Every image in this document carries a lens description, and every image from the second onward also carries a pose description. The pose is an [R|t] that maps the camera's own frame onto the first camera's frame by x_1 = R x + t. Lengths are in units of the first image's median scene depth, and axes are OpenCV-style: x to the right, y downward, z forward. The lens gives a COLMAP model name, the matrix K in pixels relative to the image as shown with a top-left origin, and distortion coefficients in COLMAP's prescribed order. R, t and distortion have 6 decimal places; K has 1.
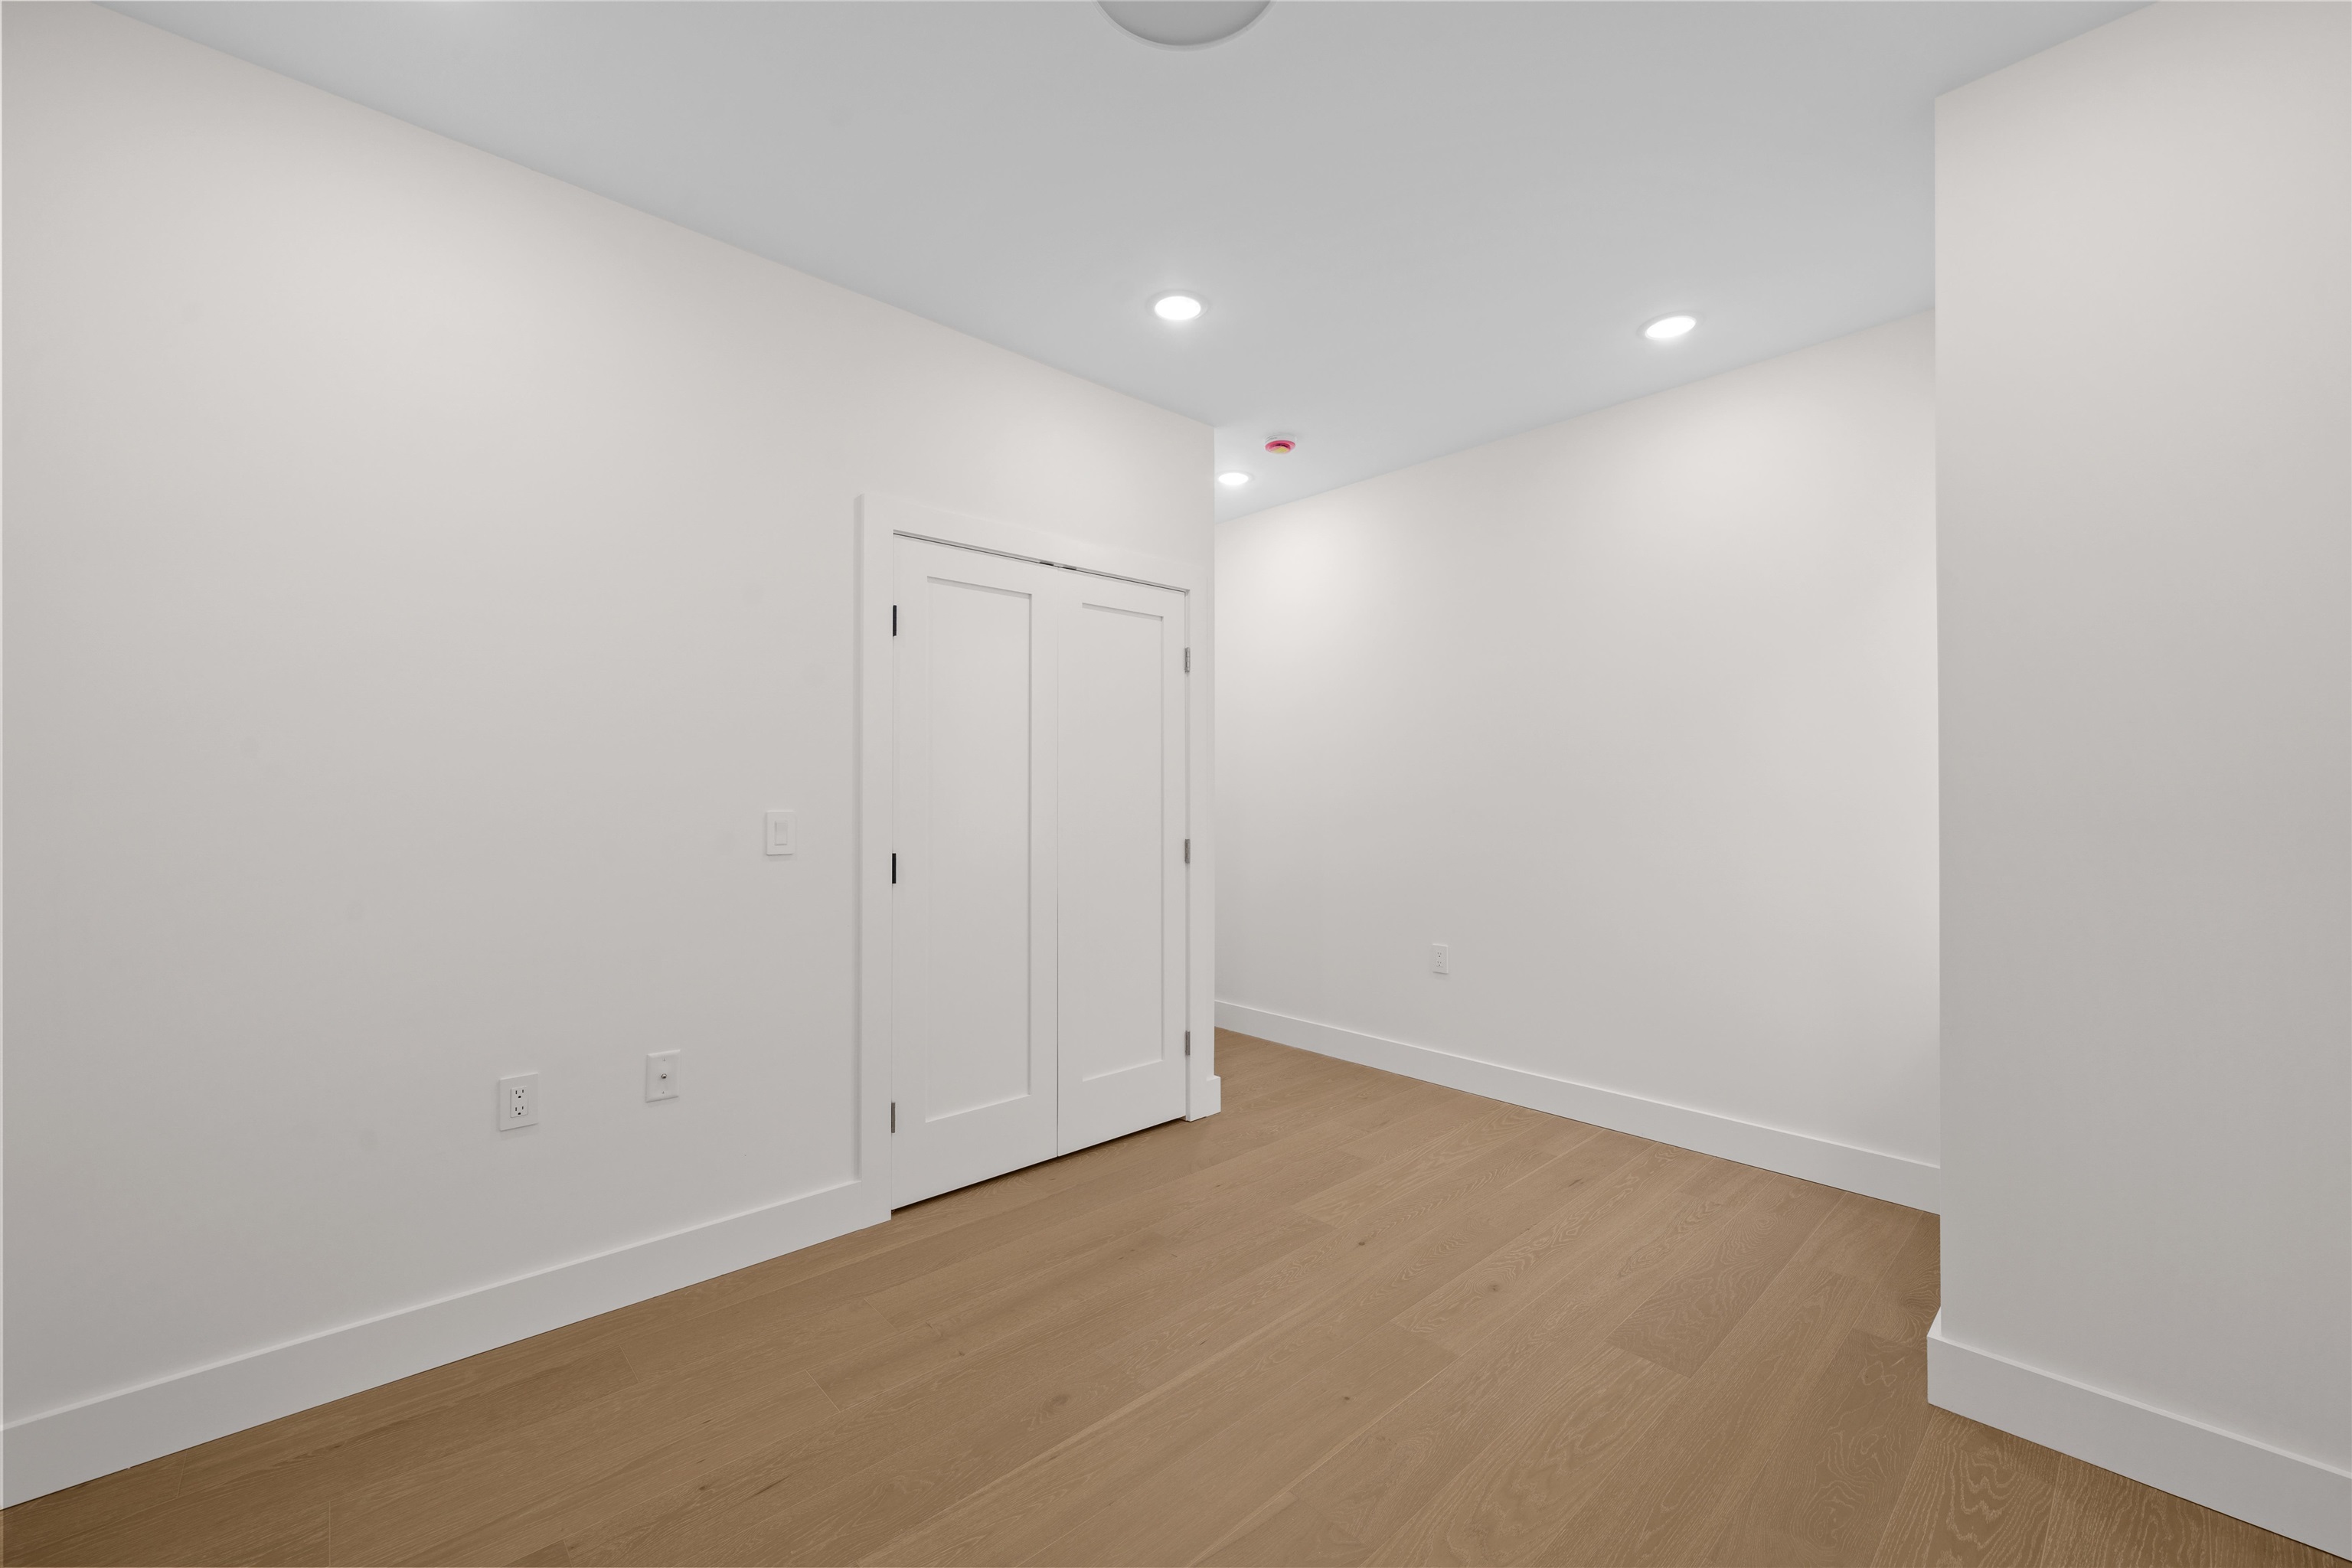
lens RADIAL K [[928.1, 0, 1175.6], [0, 928.1, 788.6], [0, 0, 1]] dist [-0.000301, -0.000277]
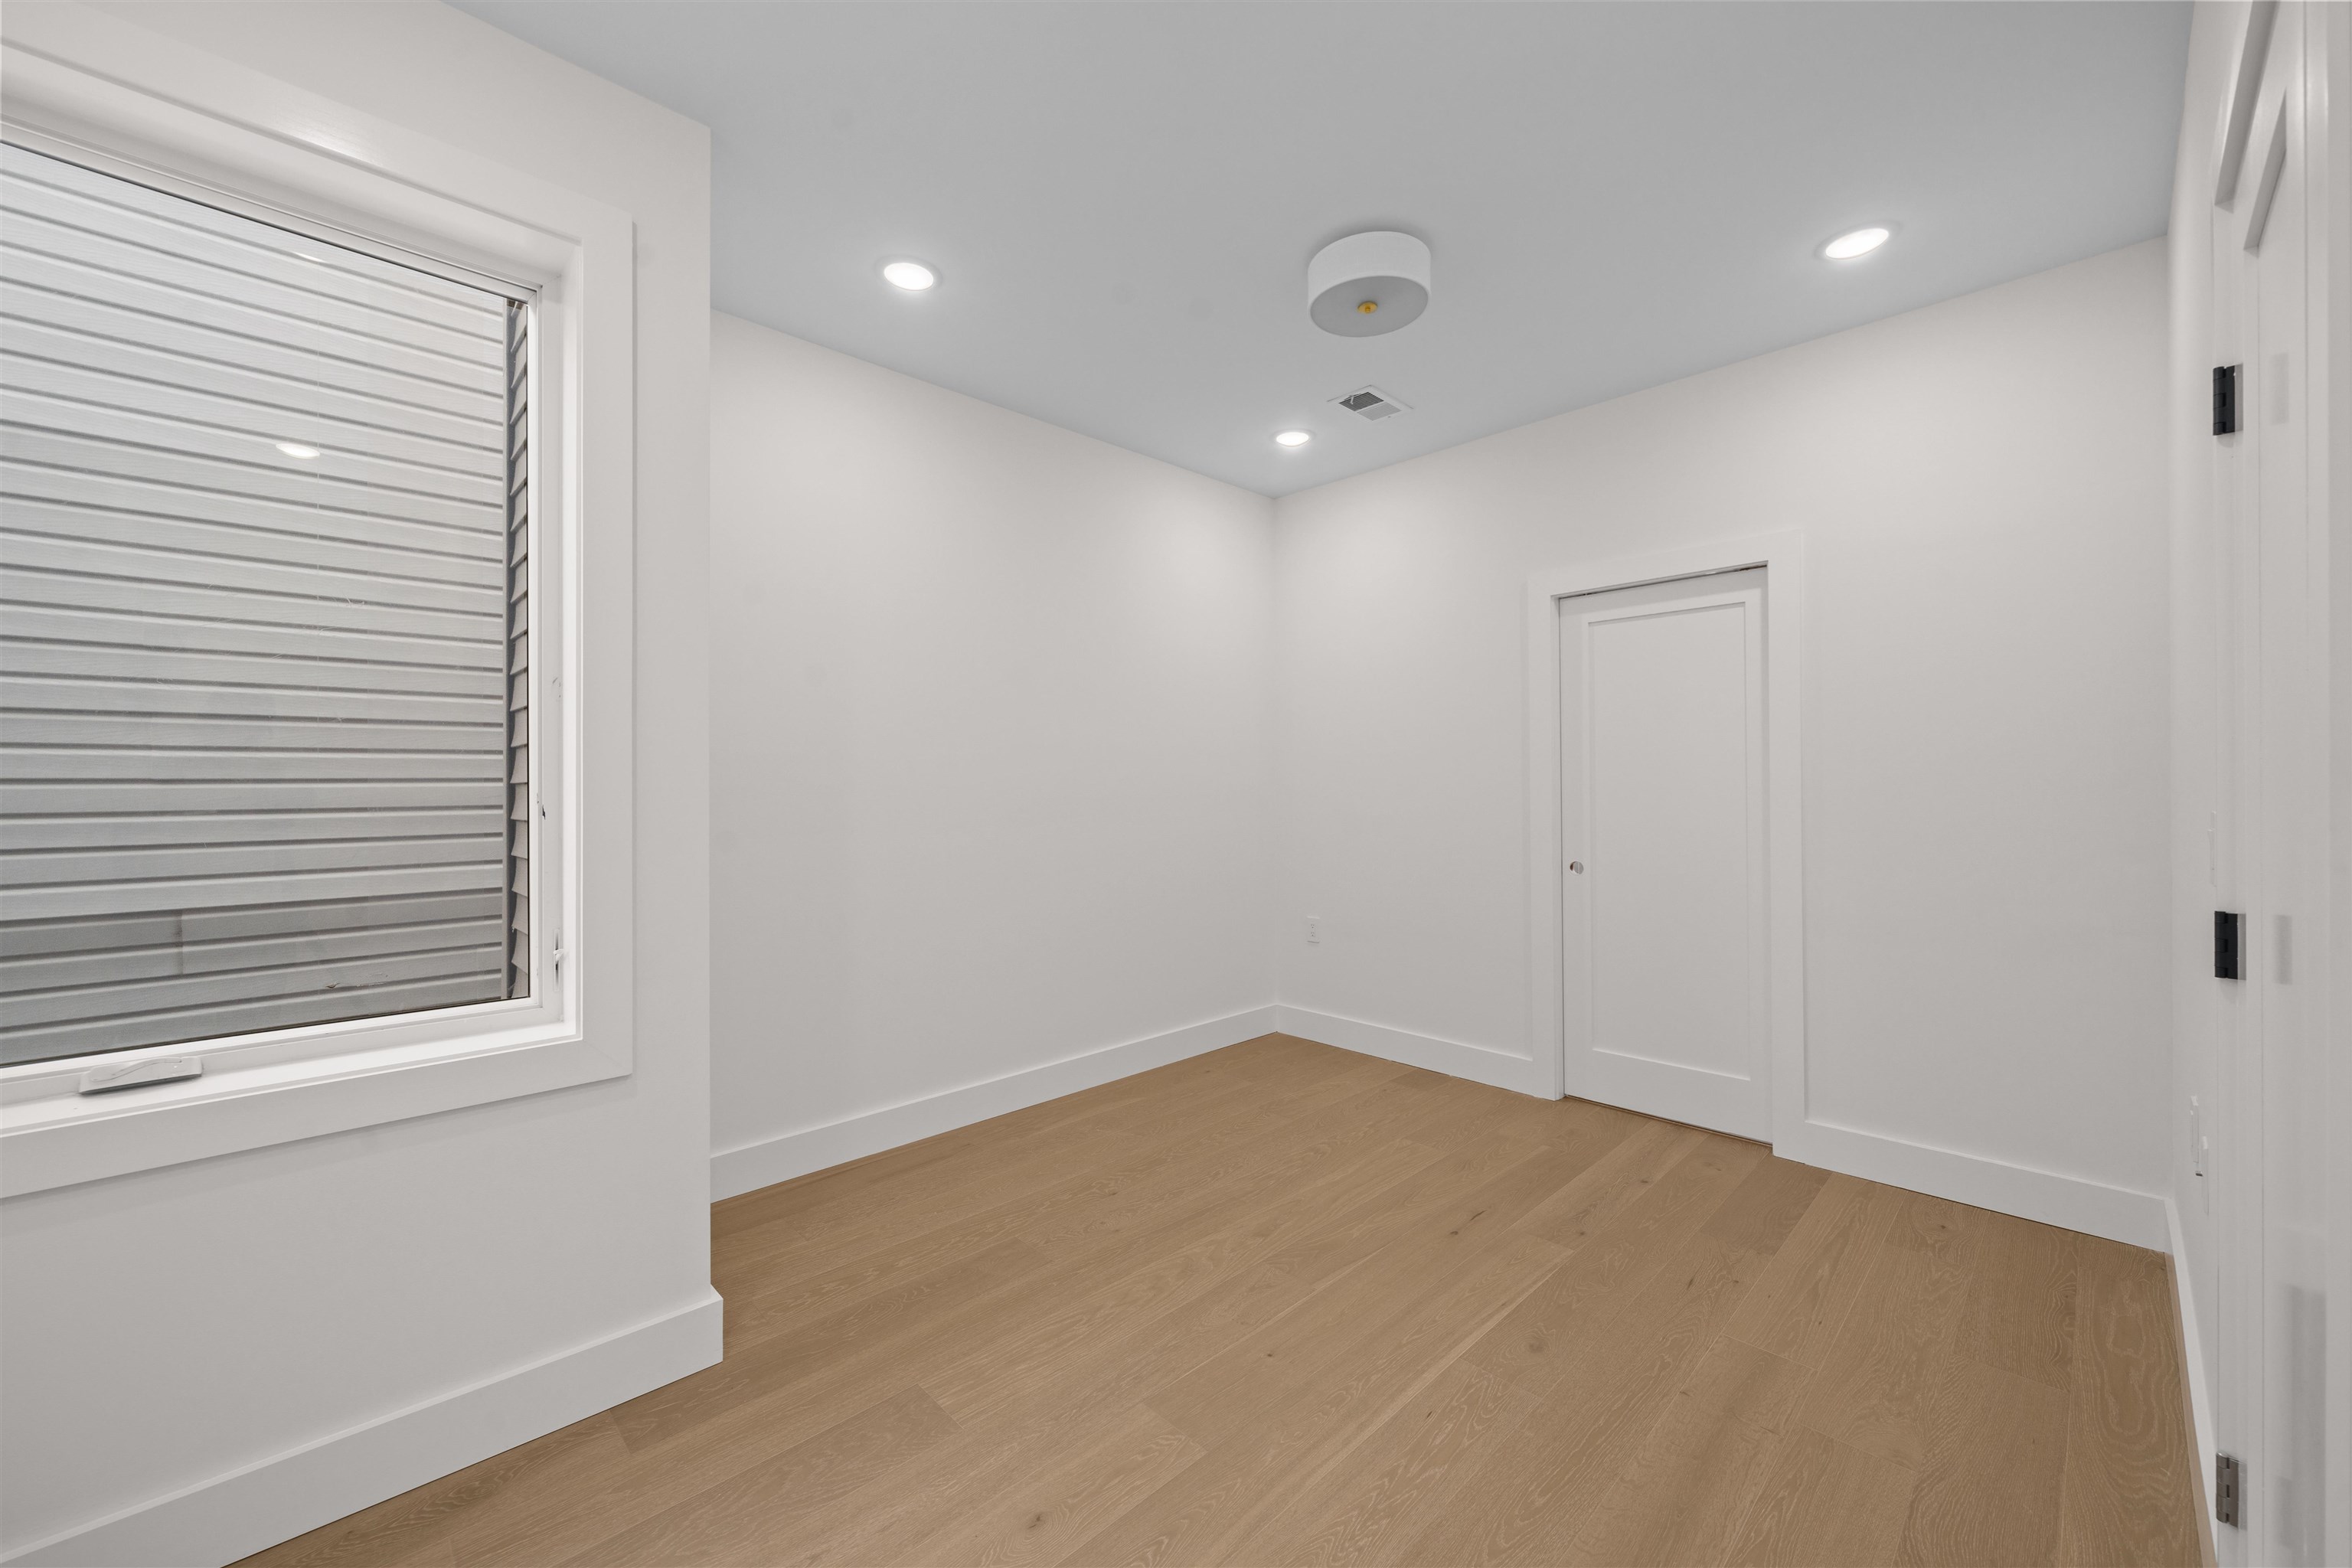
lens RADIAL K [[901.5, 0, 1176.4], [0, 901.5, 785.5], [0, 0, 1]] dist [-0.002662, -0.000079]
pose [[-0.999704, 0.002327, -0.024233, 0.303106], [0.002454, 0.999984, -0.005189, 0.012024], [0.024220, -0.005247, -0.999693, 1.954206]]
